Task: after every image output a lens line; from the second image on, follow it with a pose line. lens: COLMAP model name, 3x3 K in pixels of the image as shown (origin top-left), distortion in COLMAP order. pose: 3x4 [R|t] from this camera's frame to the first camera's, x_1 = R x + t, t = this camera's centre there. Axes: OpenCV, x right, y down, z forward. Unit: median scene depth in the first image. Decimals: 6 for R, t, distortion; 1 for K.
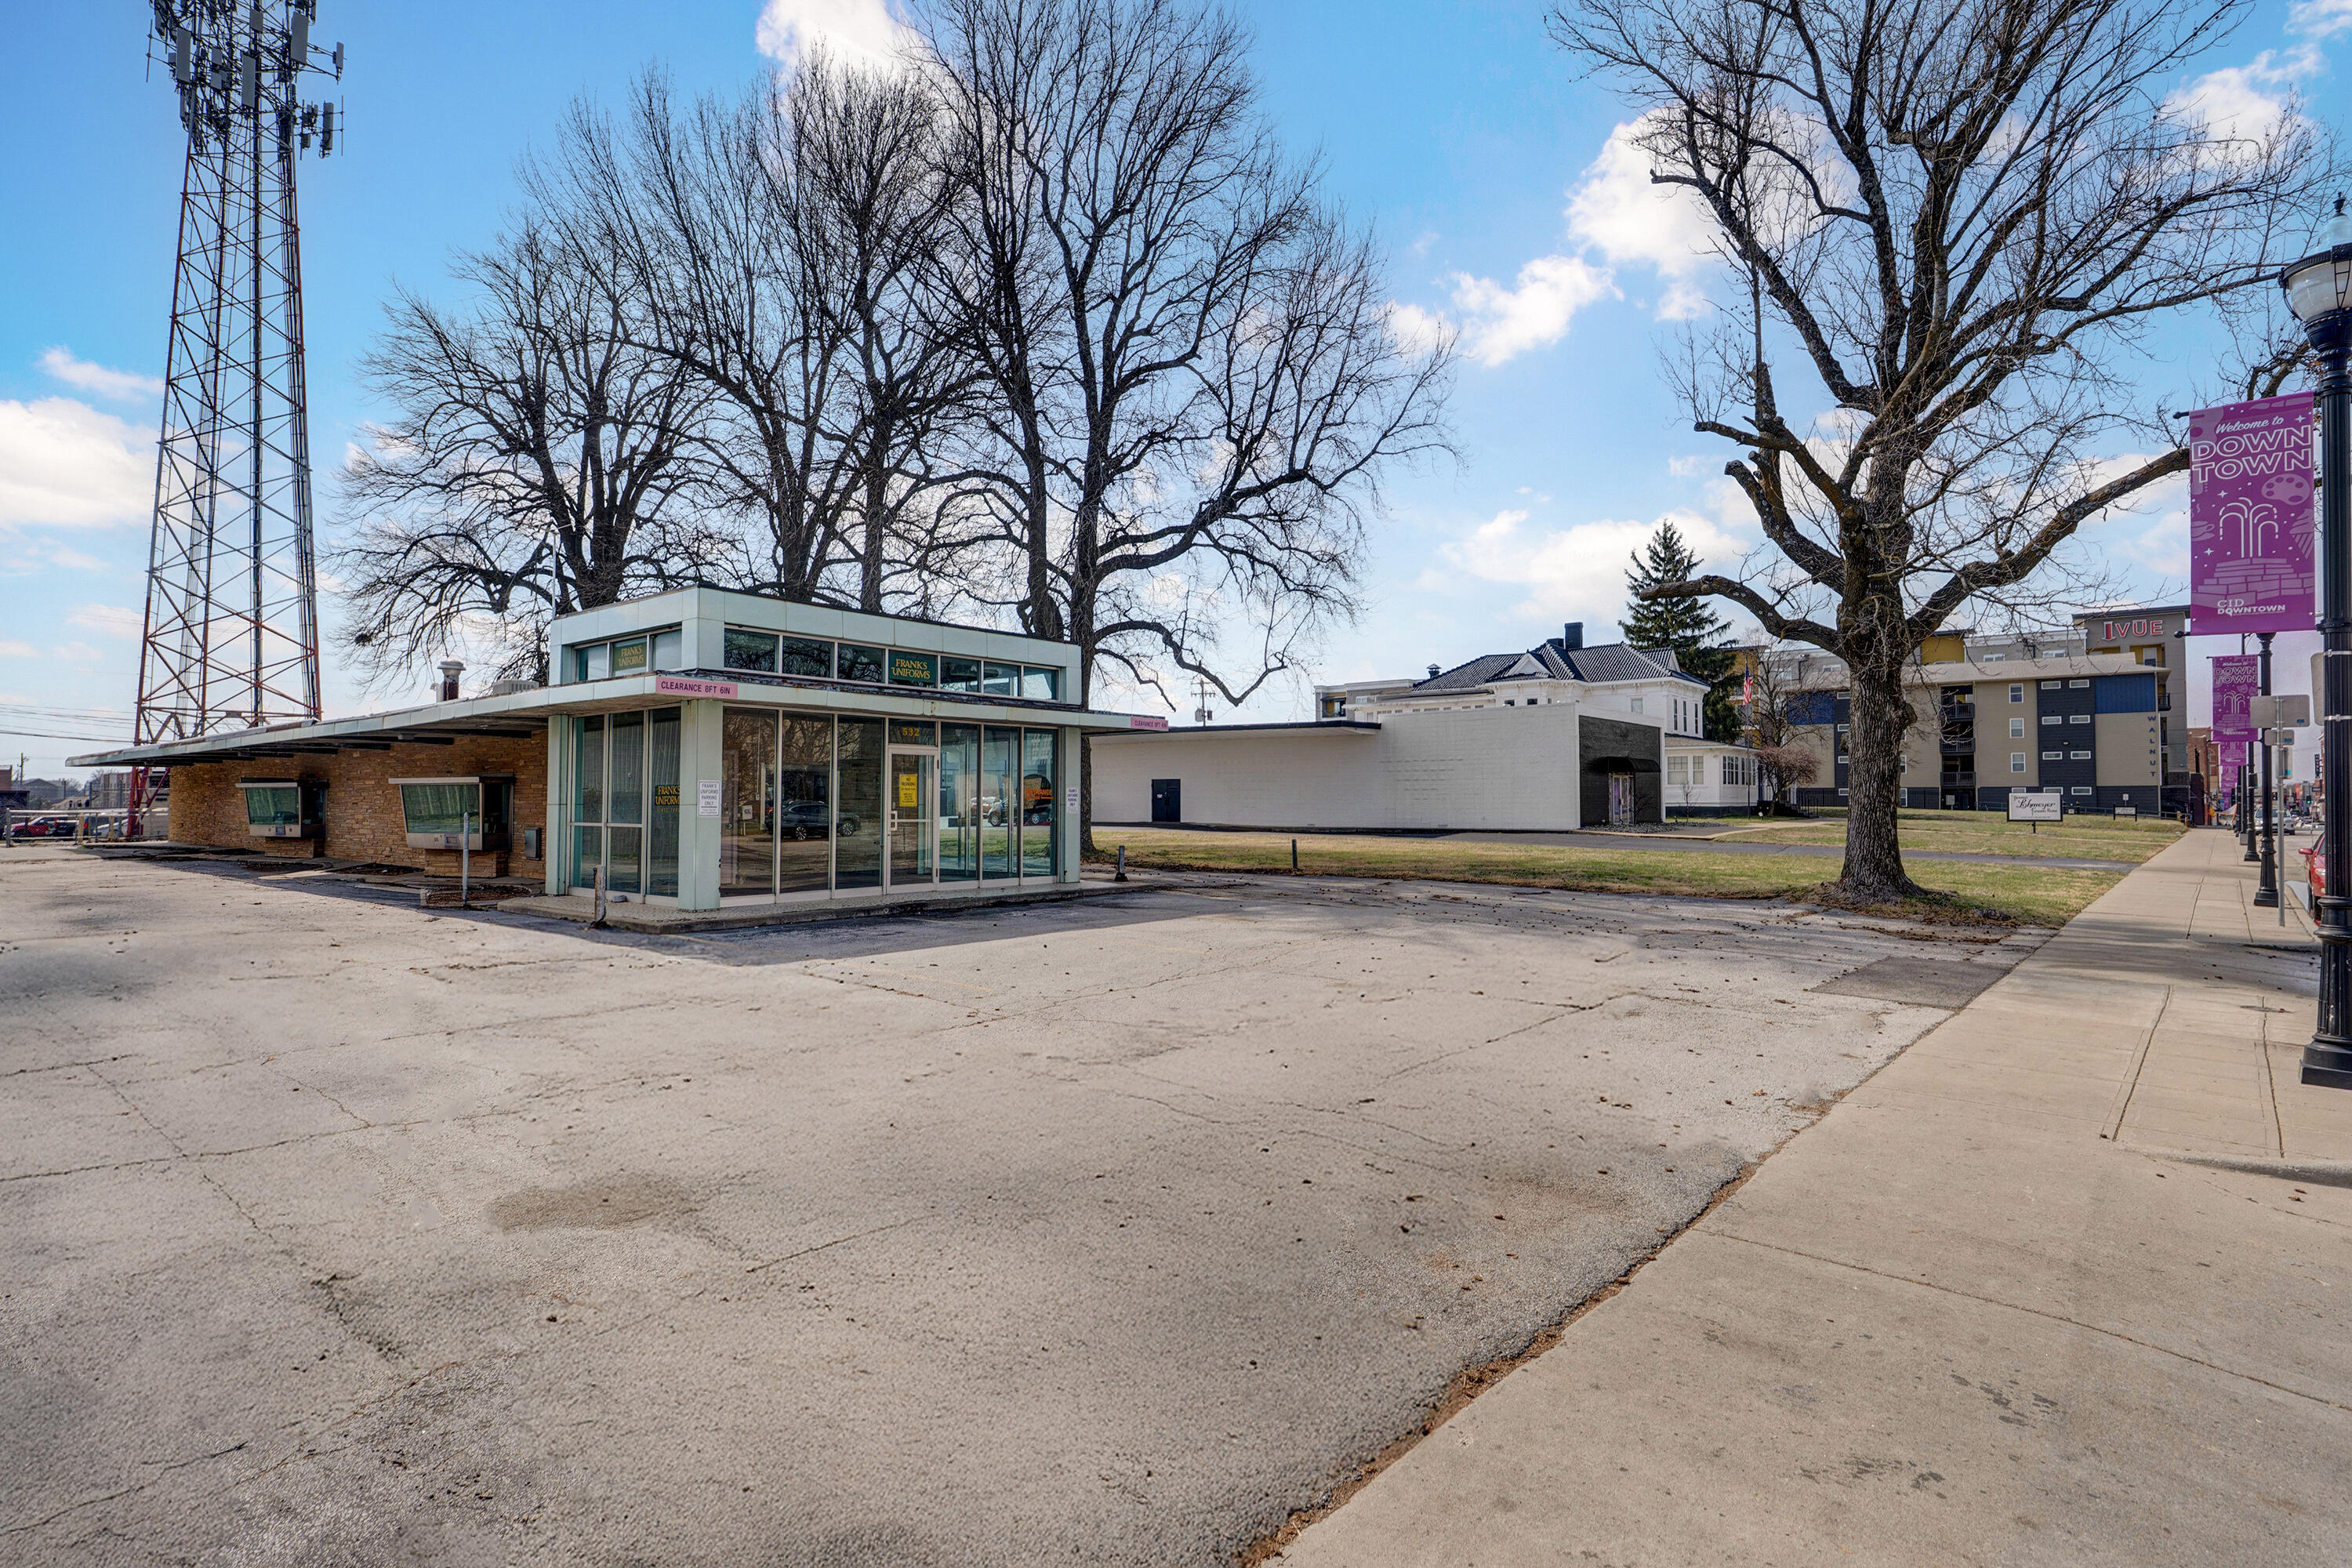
lens RADIAL K [[1260.0, 0, 1176.0], [0, 1260.0, 784.0], [0, 0, 1]] dist [-0.004691, -0.000627]
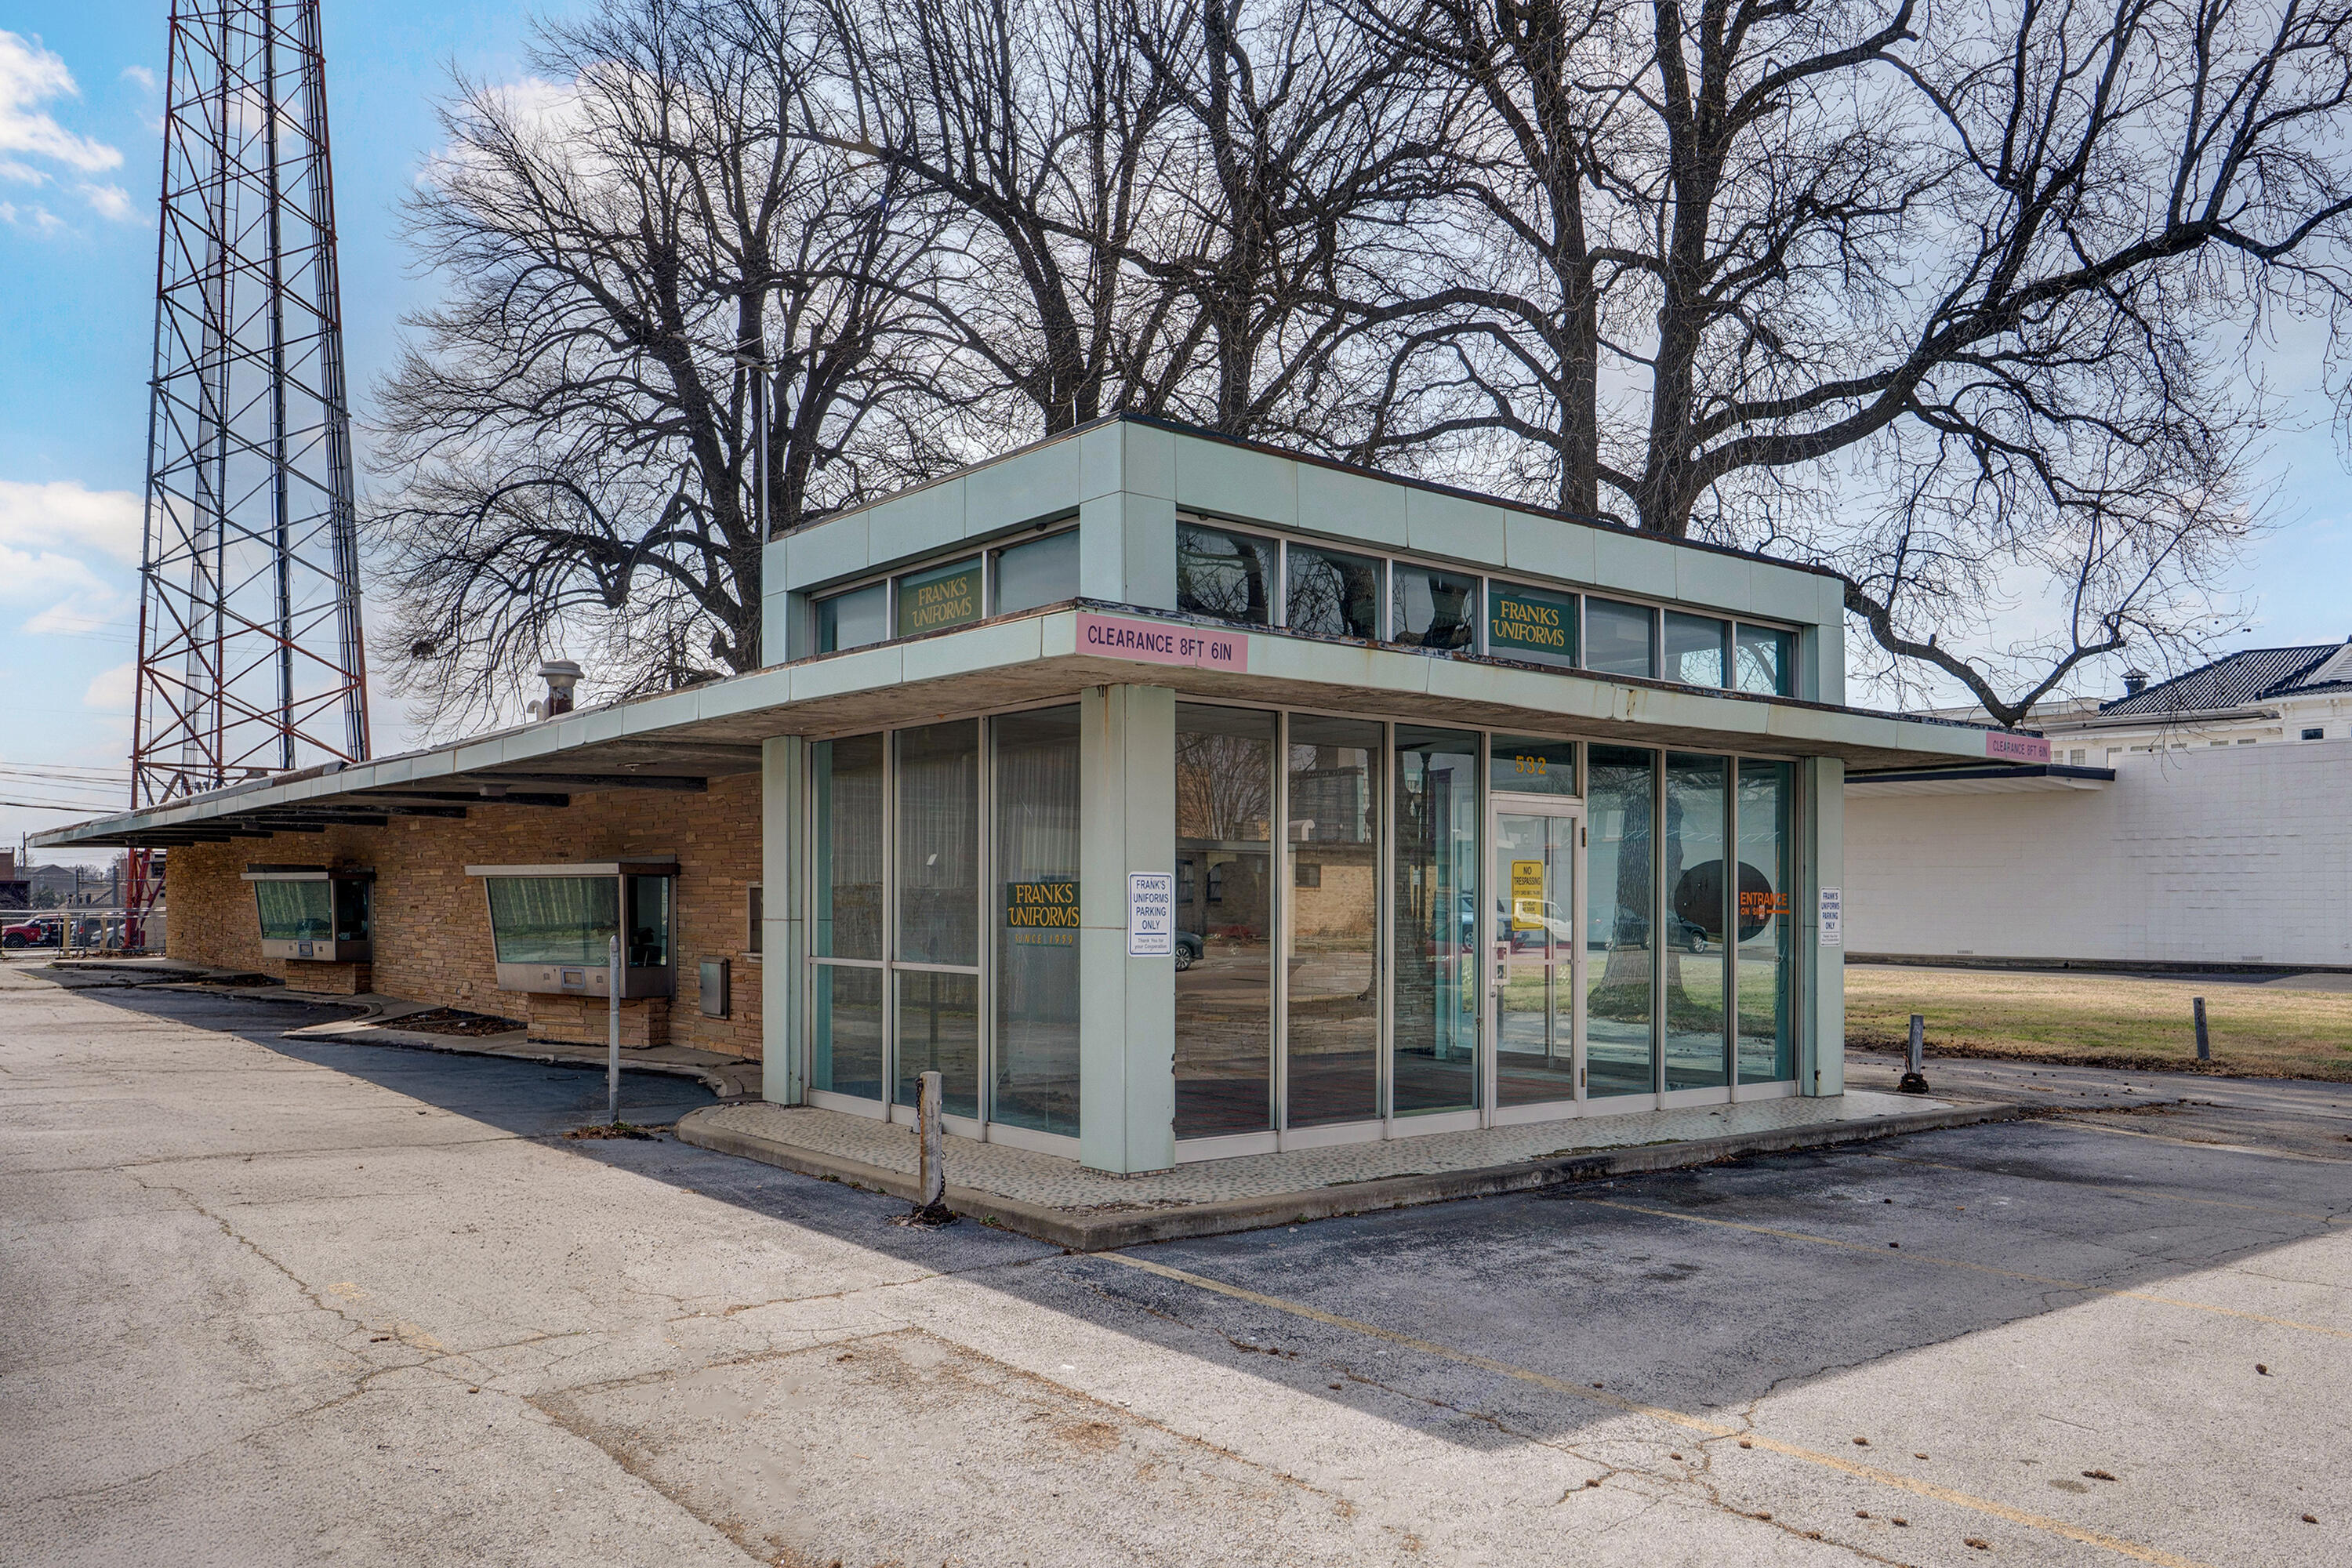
lens RADIAL K [[1806.2, 0, 1187.1], [0, 1806.2, 989.3], [0, 0, 1]] dist [-0.004663, 0.003791]
pose [[0.984172, 0.014524, -0.176617, -0.090643], [-0.003420, 0.998007, 0.063015, -0.000688], [0.177180, -0.061413, 0.982260, 0.143254]]
